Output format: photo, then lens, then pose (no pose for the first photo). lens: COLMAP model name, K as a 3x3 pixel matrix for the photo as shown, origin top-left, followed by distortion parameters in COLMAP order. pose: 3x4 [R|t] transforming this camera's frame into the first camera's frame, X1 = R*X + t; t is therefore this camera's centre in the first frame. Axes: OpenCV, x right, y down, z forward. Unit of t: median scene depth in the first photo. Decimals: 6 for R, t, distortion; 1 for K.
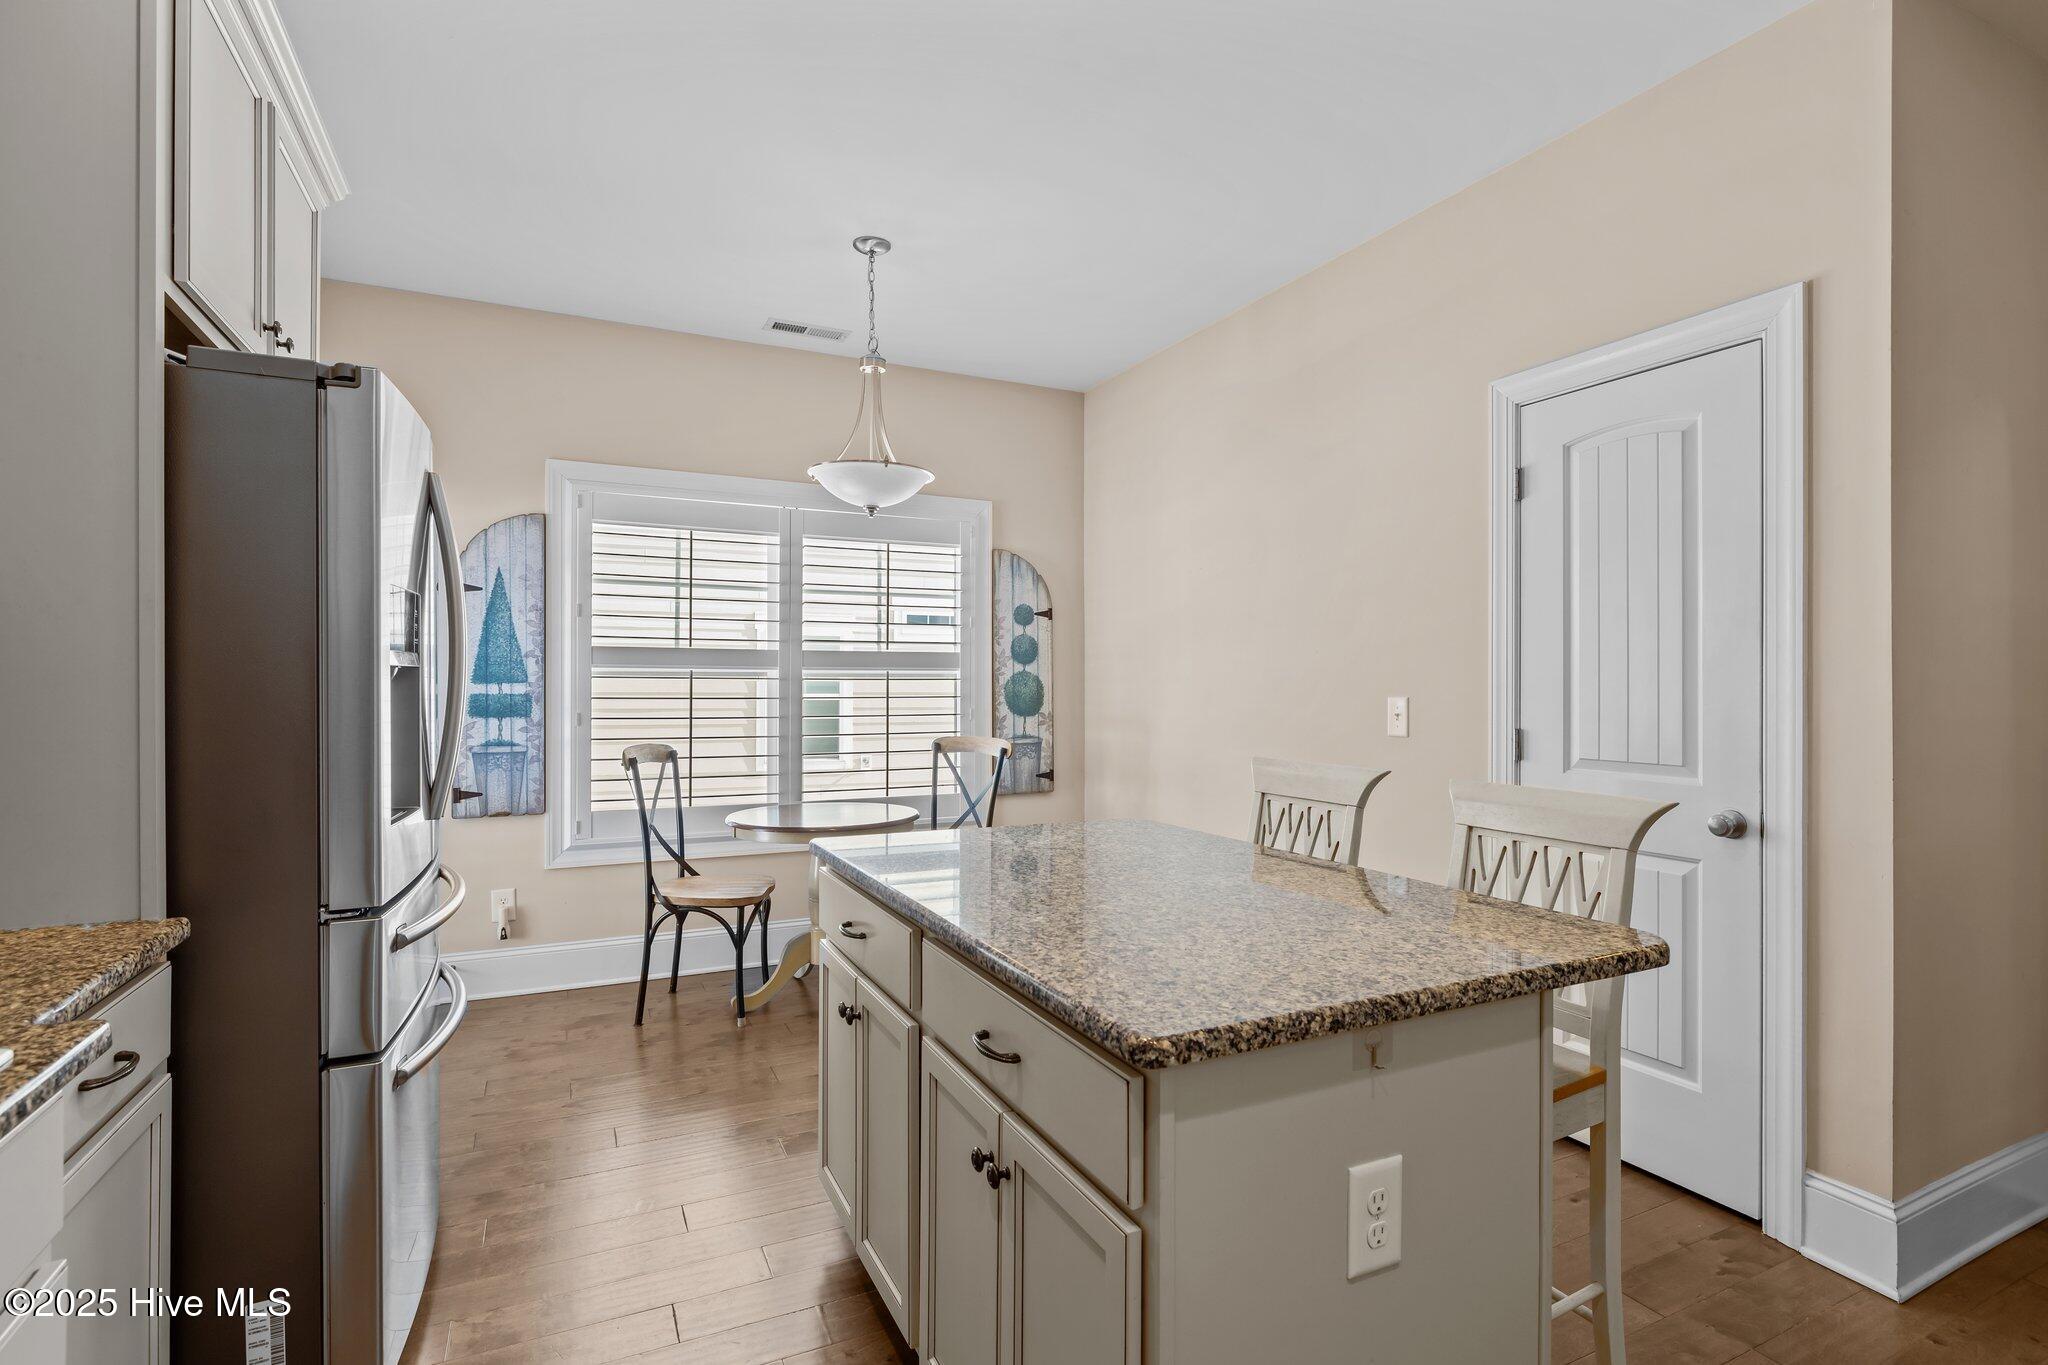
lens RADIAL K [[977.4, 0, 1019.6], [0, 977.4, 676.0], [0, 0, 1]] dist [-0.003909, -0.000120]
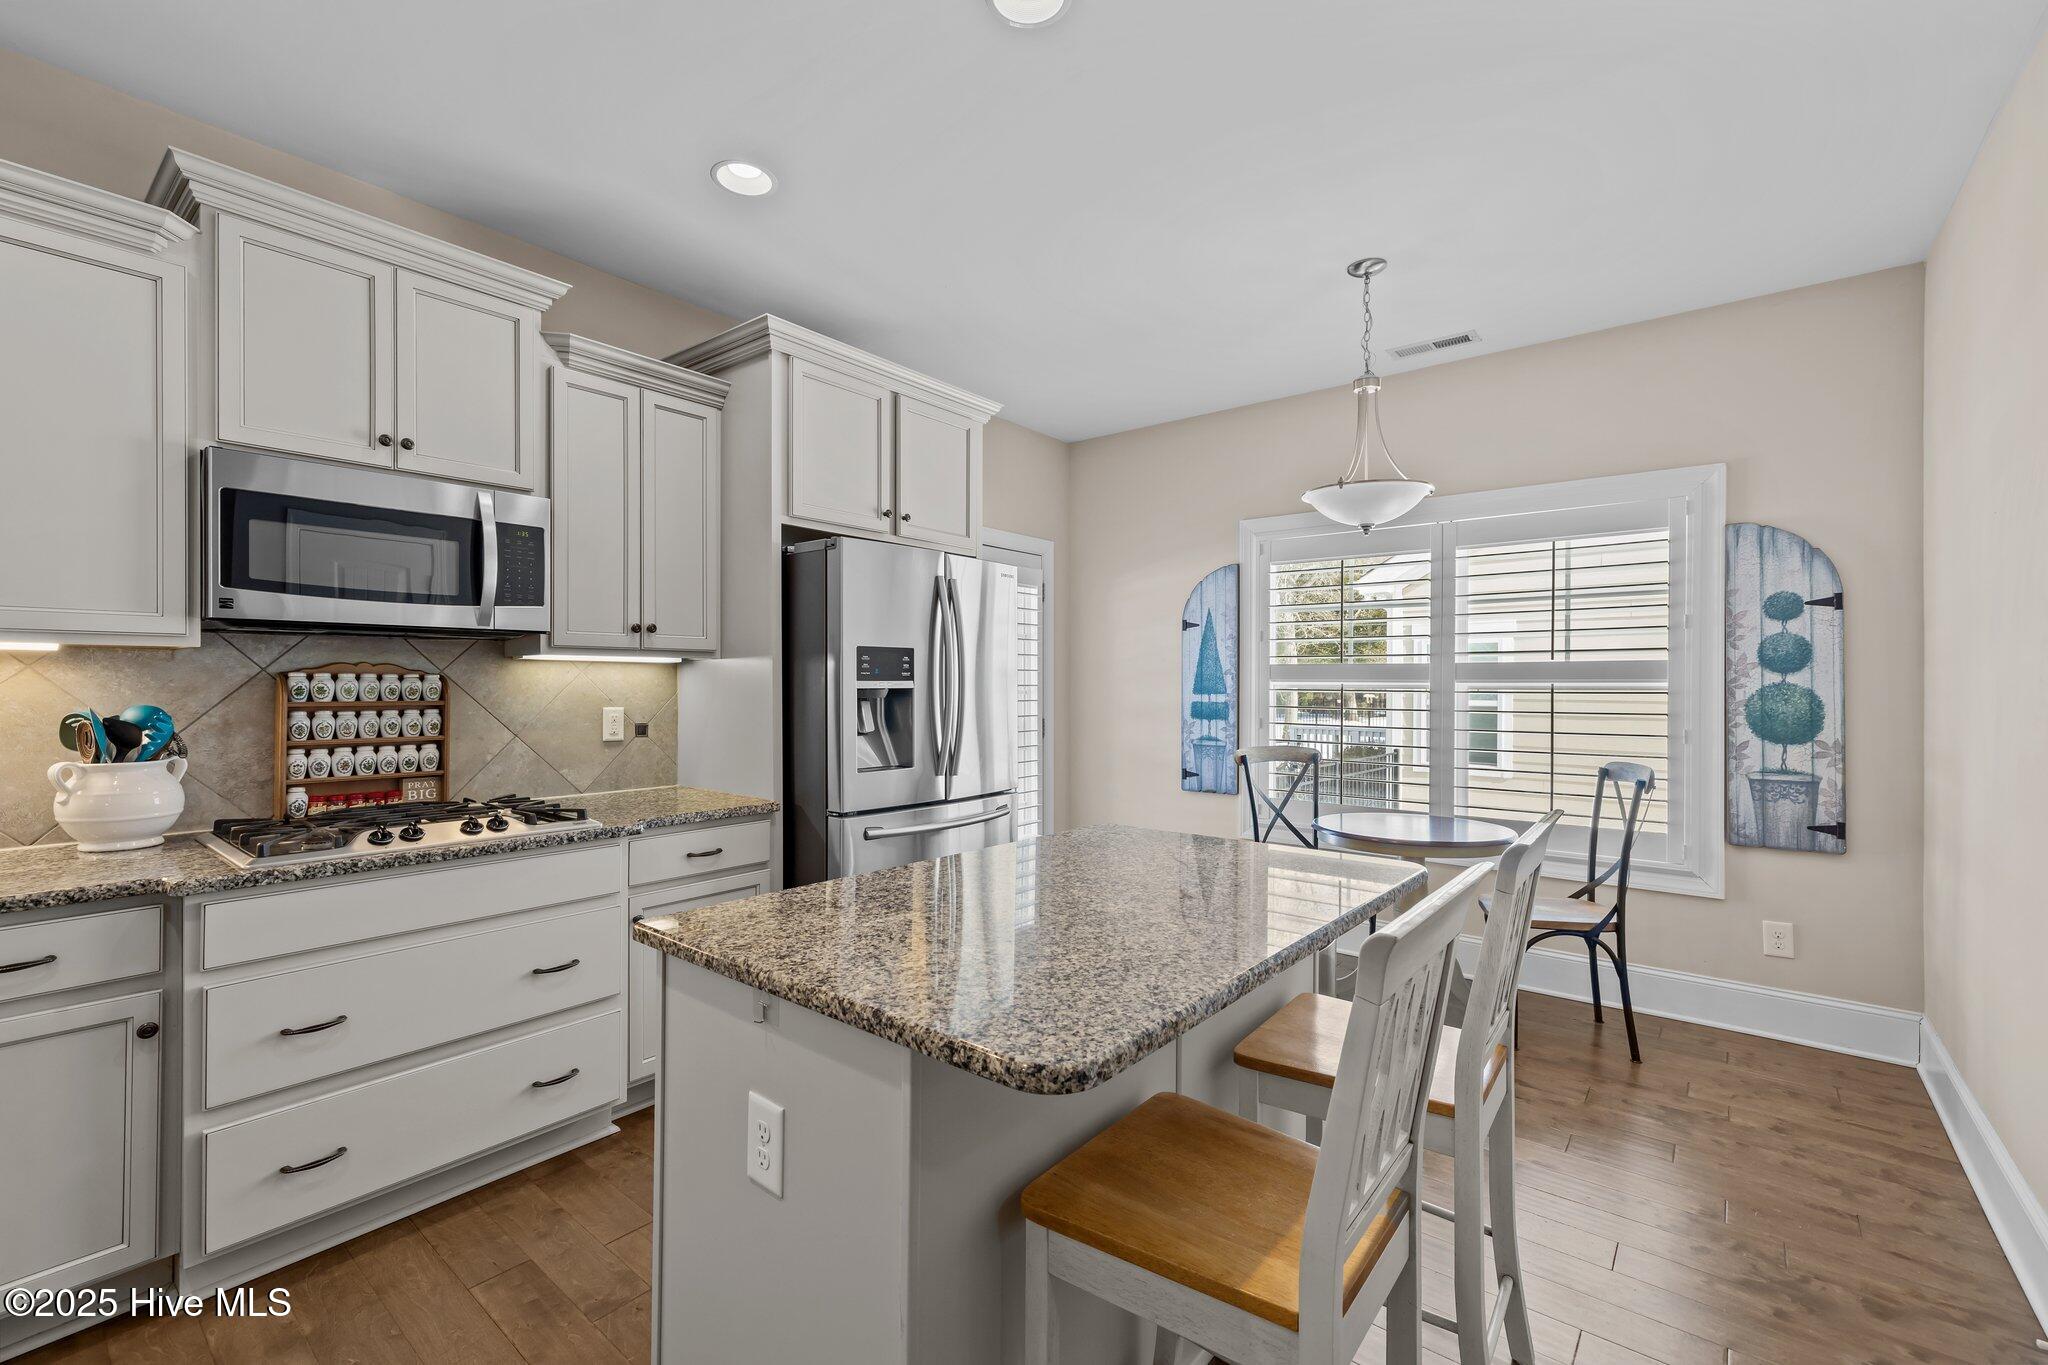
lens RADIAL K [[918.2, 0, 1022.0], [0, 918.2, 686.2], [0, 0, 1]] dist [0.001836, 0.000066]
pose [[0.396370, -0.002617, -0.918087, 0.423250], [-0.002486, 0.999989, -0.003924, 0.001945], [0.918087, 0.003837, 0.396359, 0.206991]]
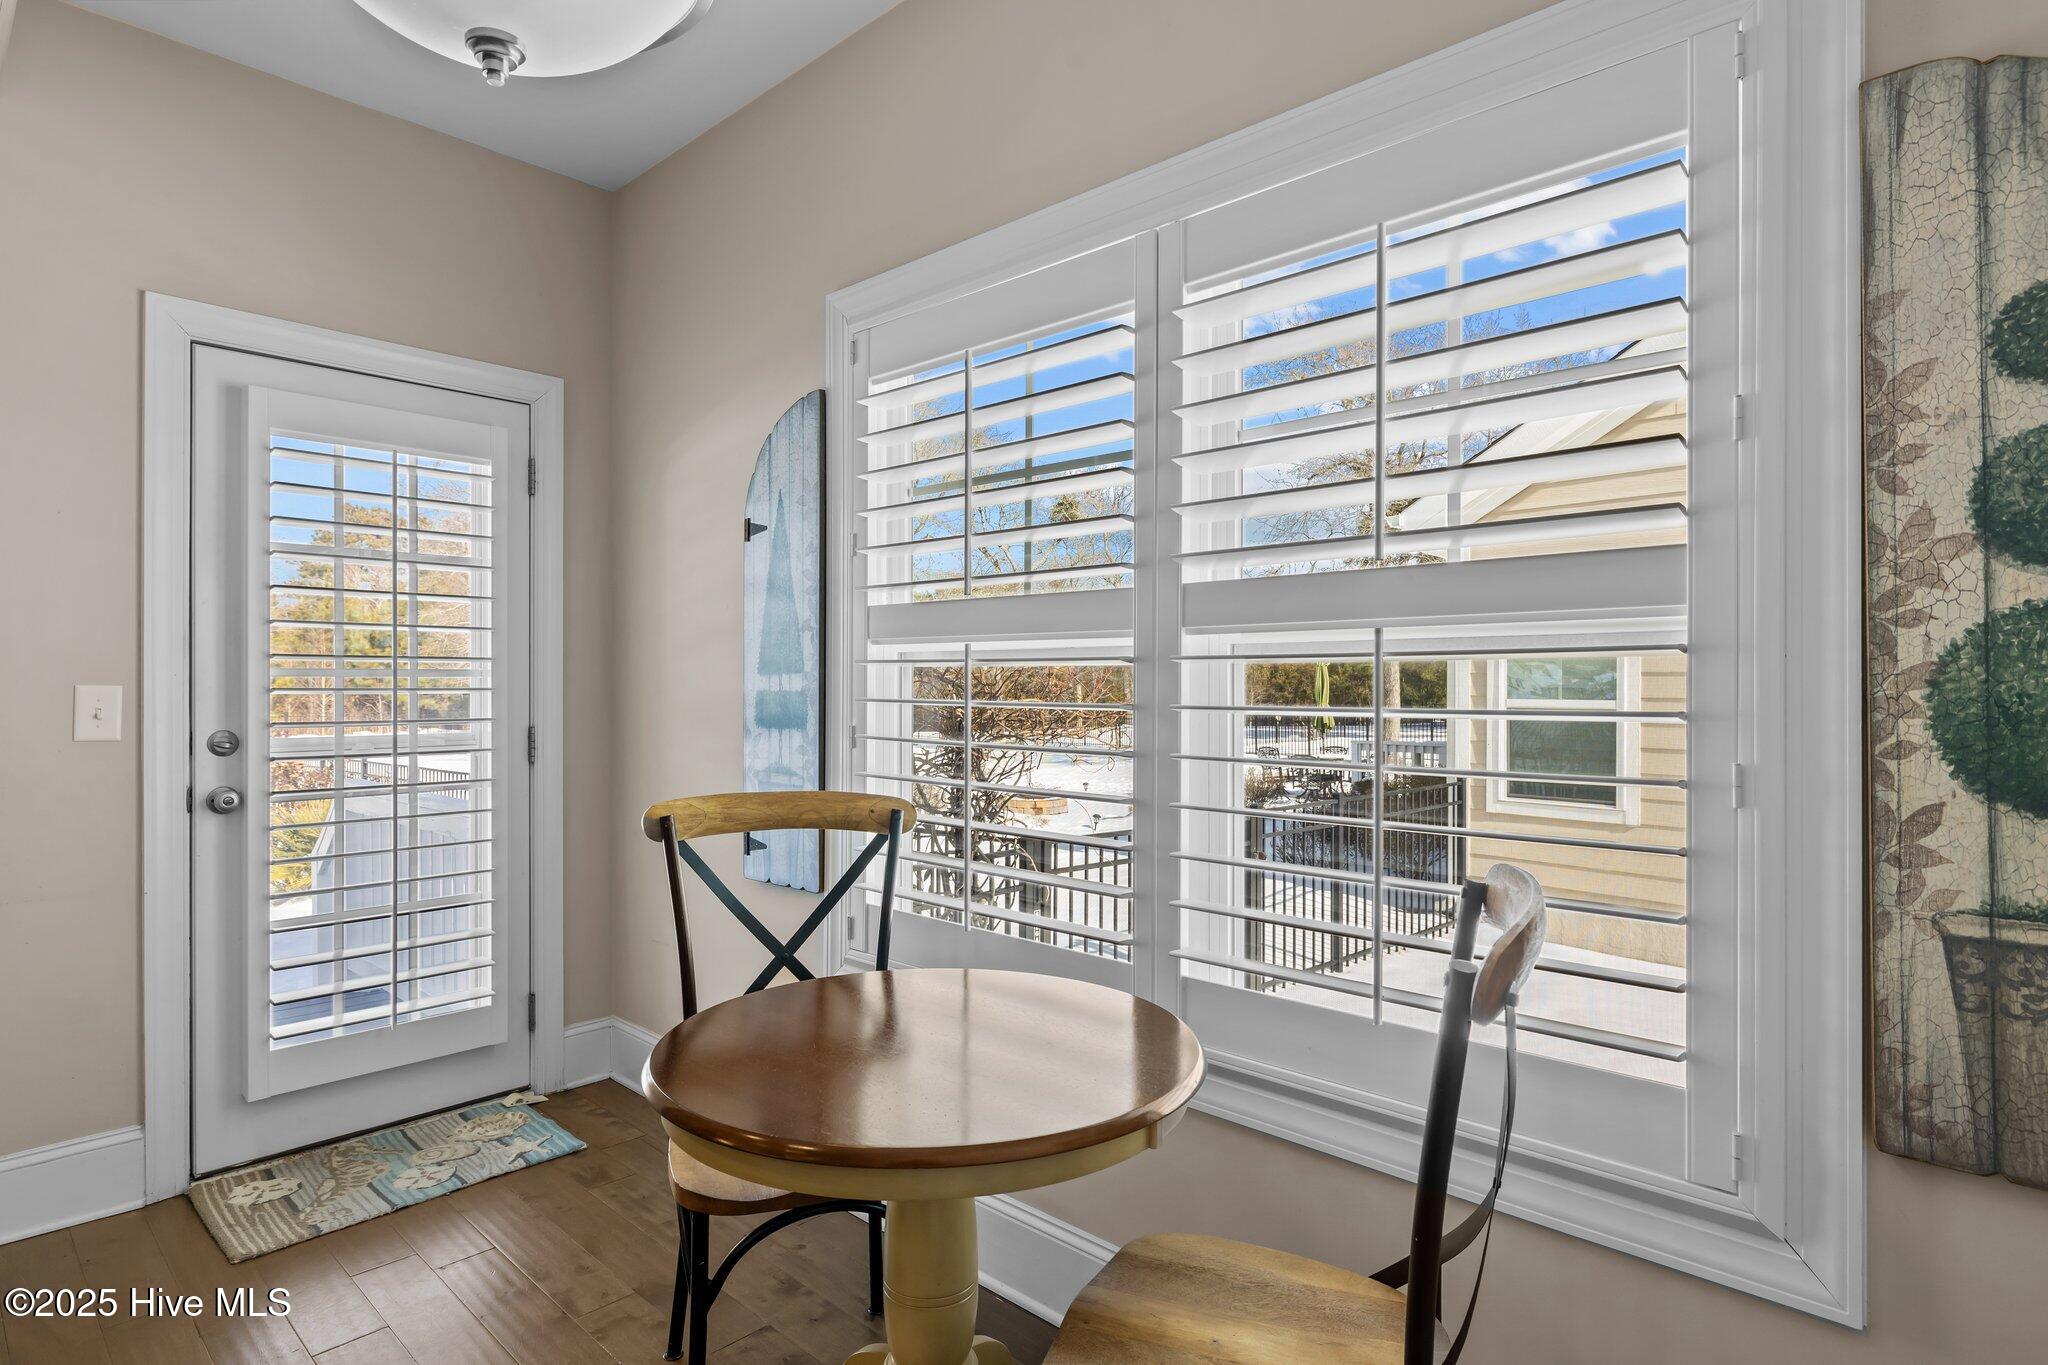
lens RADIAL K [[1138.0, 0, 1024.0], [0, 1138.0, 682.5], [0, 0, 1]] dist [-0.002722, -0.000401]
pose [[0.307174, -0.007201, -0.951626, 0.169134], [0.000191, 0.999972, -0.007505, 0.014675], [0.951653, 0.002124, 0.307167, 0.738316]]
